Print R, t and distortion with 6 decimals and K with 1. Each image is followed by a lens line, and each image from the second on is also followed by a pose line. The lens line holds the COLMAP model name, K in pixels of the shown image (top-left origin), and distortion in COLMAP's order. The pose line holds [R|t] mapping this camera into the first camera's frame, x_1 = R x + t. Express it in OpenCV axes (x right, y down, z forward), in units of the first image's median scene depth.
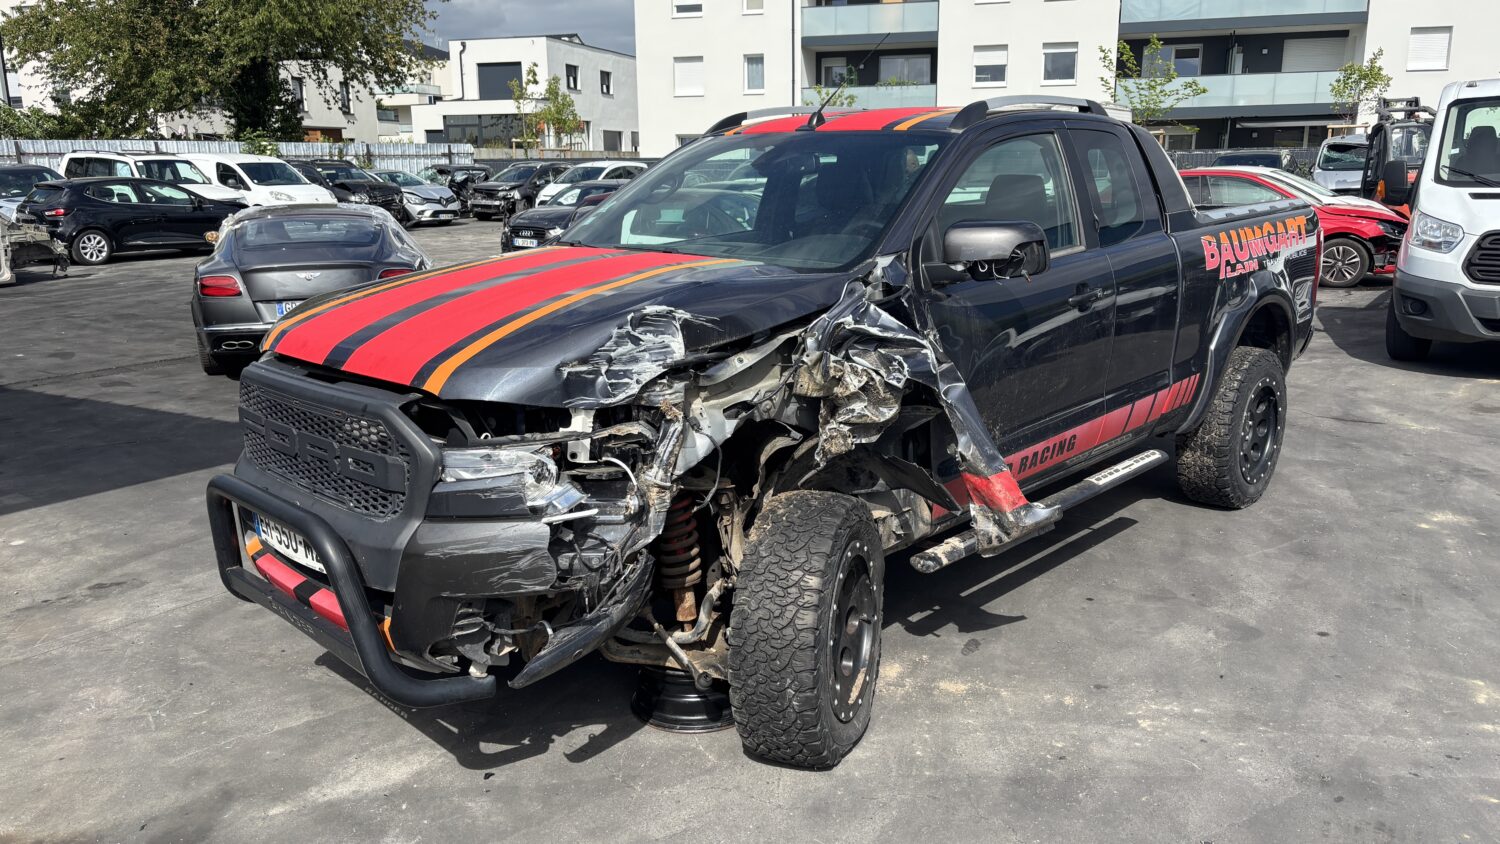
lens RADIAL K [[1134.8, 0, 751.4], [0, 1134.8, 418.9], [0, 0, 1]] dist [0.041912, -0.039283]
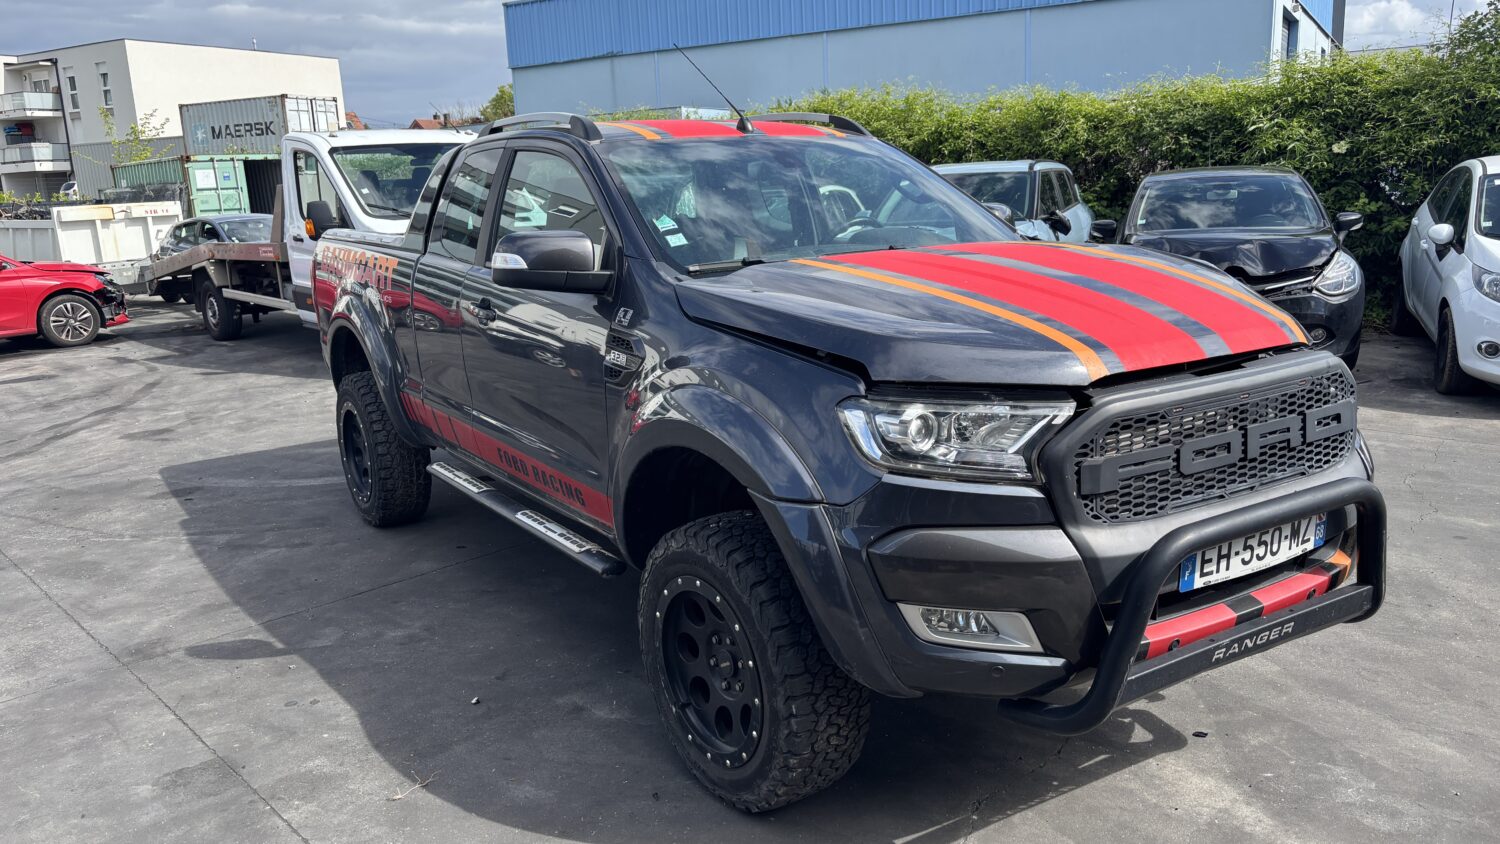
lens RADIAL K [[1134.8, 0, 748.7], [0, 1134.8, 423.3], [0, 0, 1]] dist [0.041912, -0.039283]
pose [[0.228767, -0.203708, 0.951929, -1.135643], [0.256621, 0.955892, 0.142885, -0.188768], [-0.939048, 0.211597, 0.270953, 0.948453]]
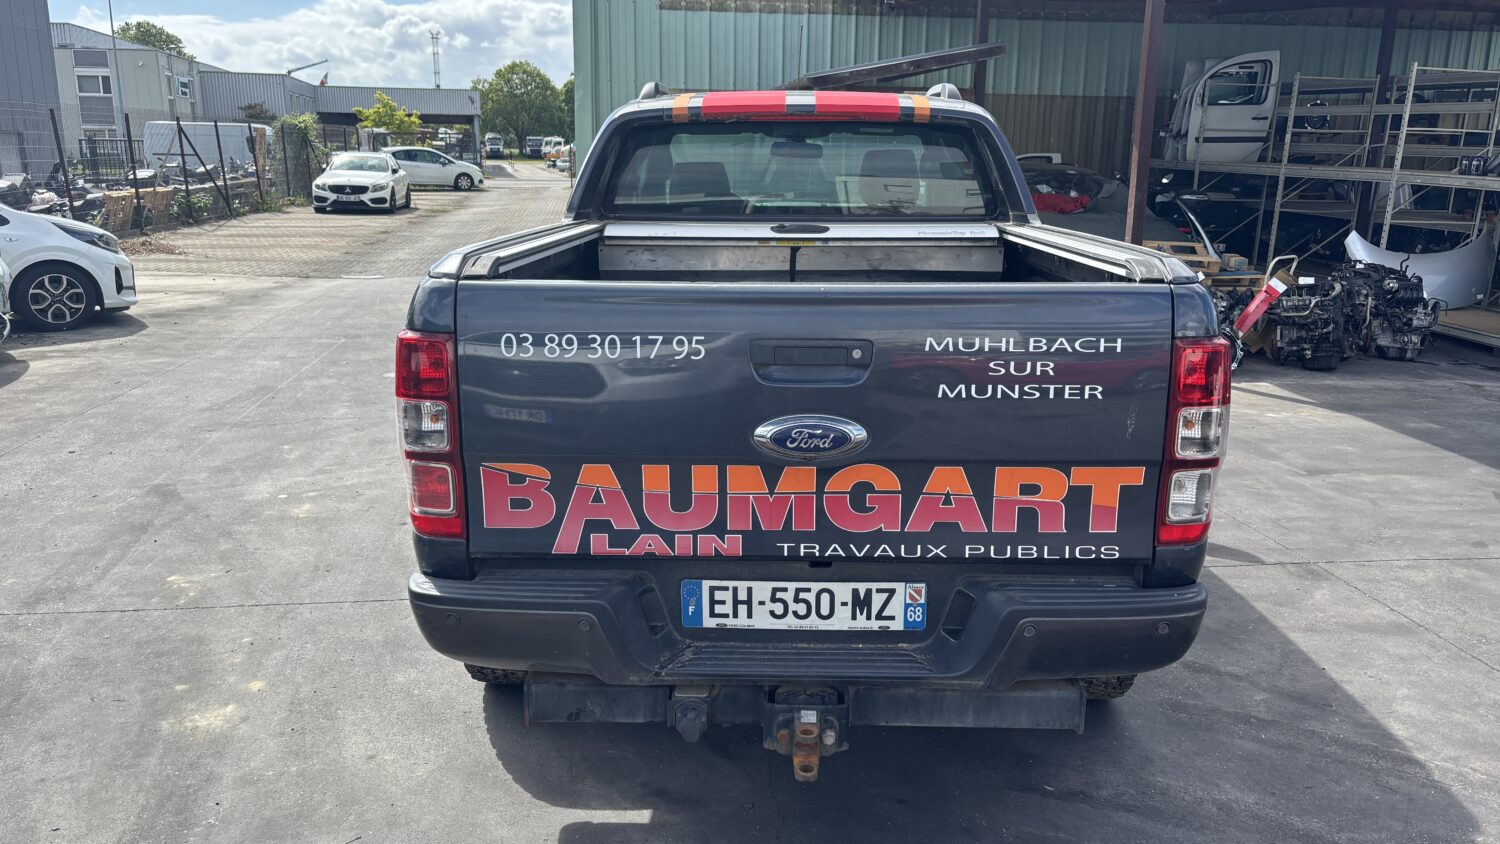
lens RADIAL K [[1134.8, 0, 764.1], [0, 1134.8, 422.2], [0, 0, 1]] dist [0.041912, -0.039283]
pose [[-0.743205, 0.159687, -0.649728, 1.150869], [-0.152389, 0.905175, 0.396782, -0.540380], [0.651479, 0.393901, -0.648396, 2.327504]]
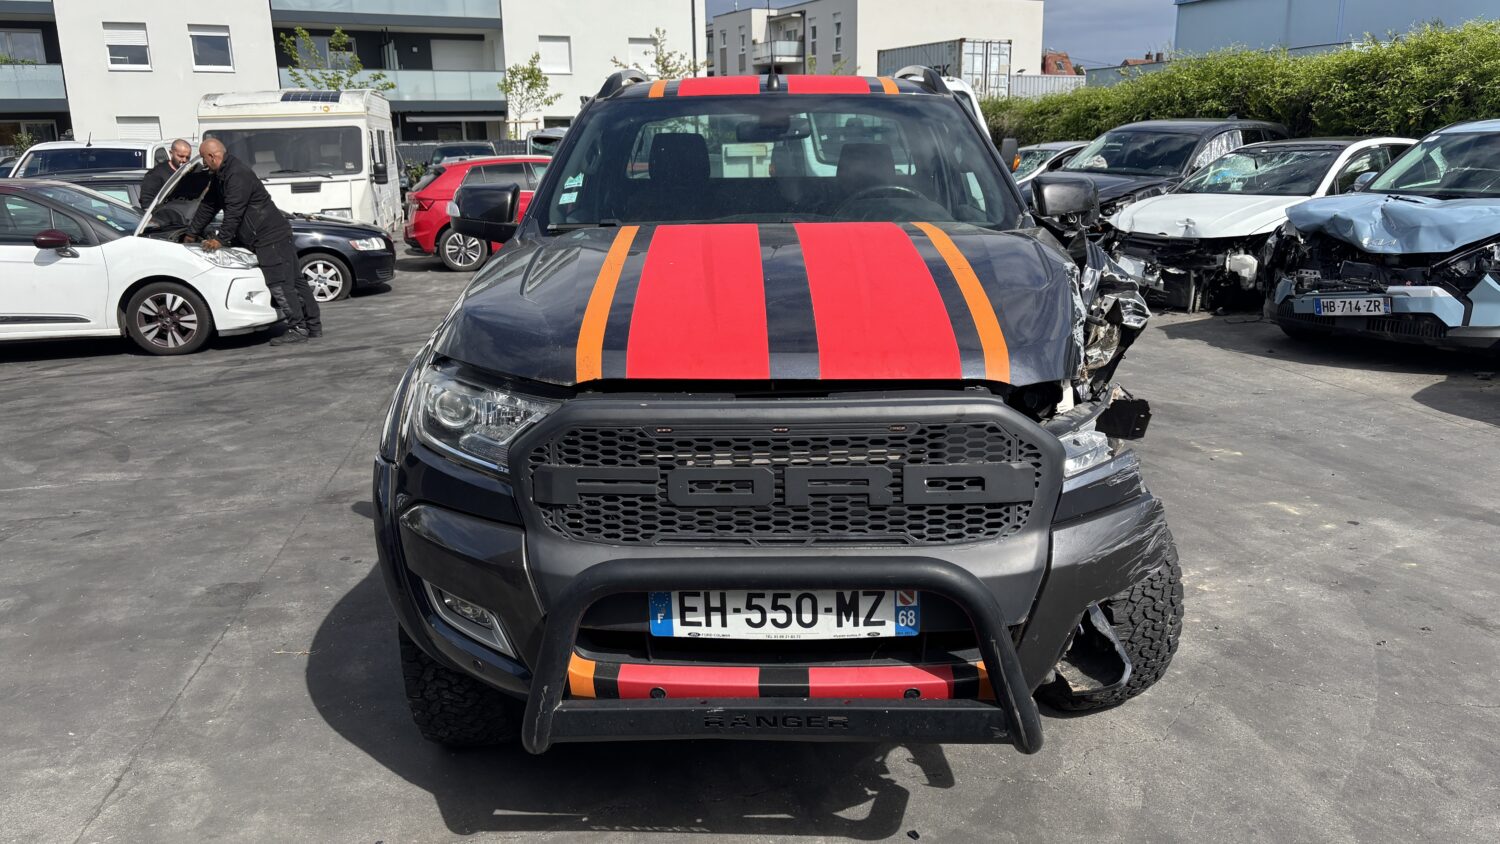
lens RADIAL K [[1134.8, 0, 750.0], [0, 1134.8, 417.2], [0, 0, 1]] dist [0.041912, -0.039283]
pose [[0.737956, -0.159497, 0.655729, -0.756485], [0.158141, 0.985485, 0.061733, -0.061213], [-0.656058, 0.058142, 0.752468, 0.381965]]
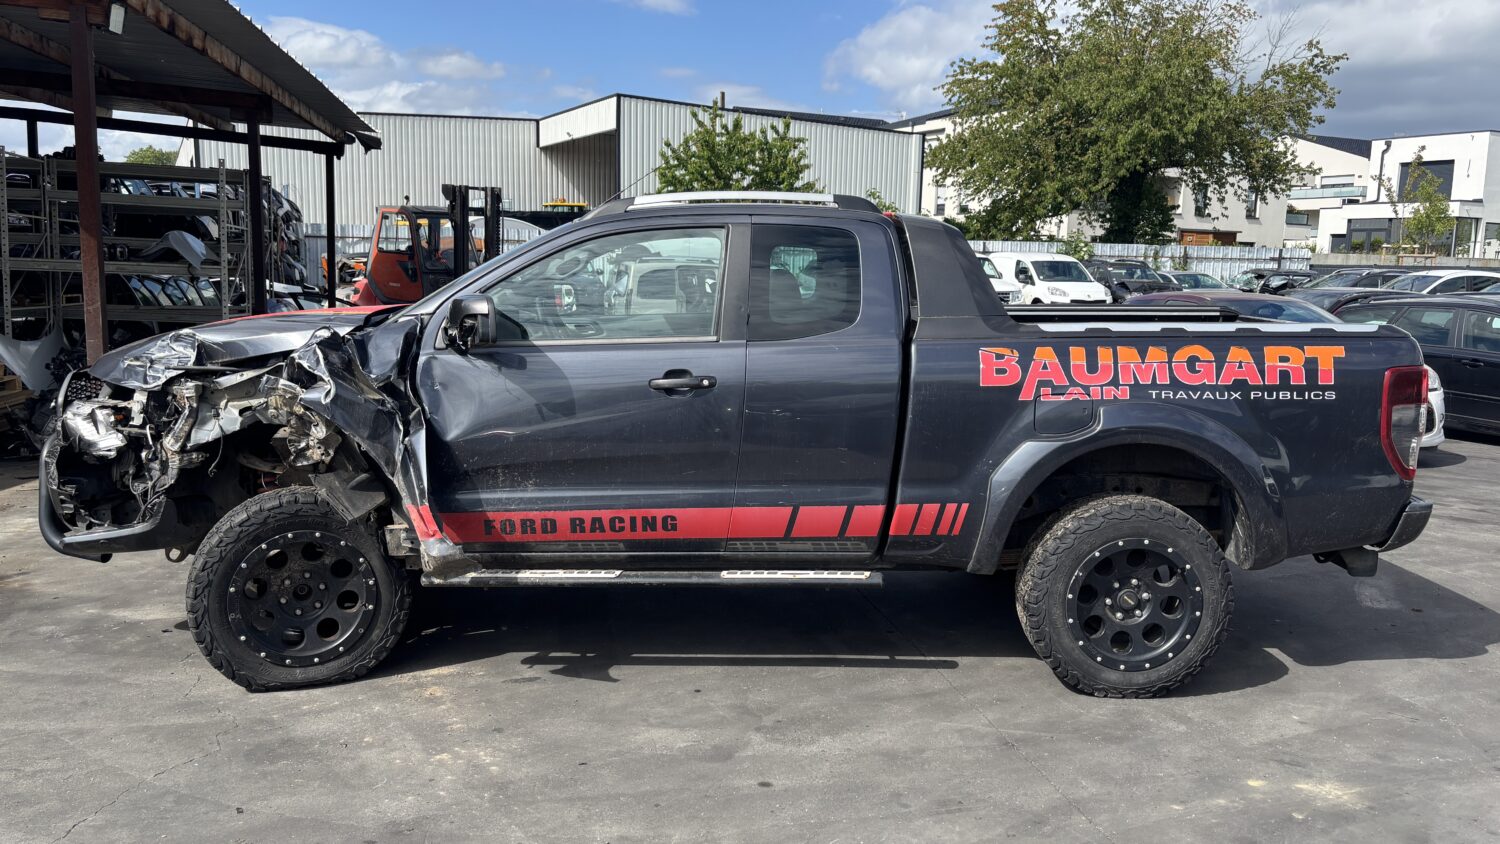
lens RADIAL K [[1134.8, 0, 758.3], [0, 1134.8, 413.6], [0, 0, 1]] dist [0.041912, -0.039283]
pose [[0.696916, 0.123416, -0.706454, 1.241200], [-0.187960, 0.982079, -0.013855, -0.091276], [0.692083, 0.142440, 0.707624, 0.384060]]
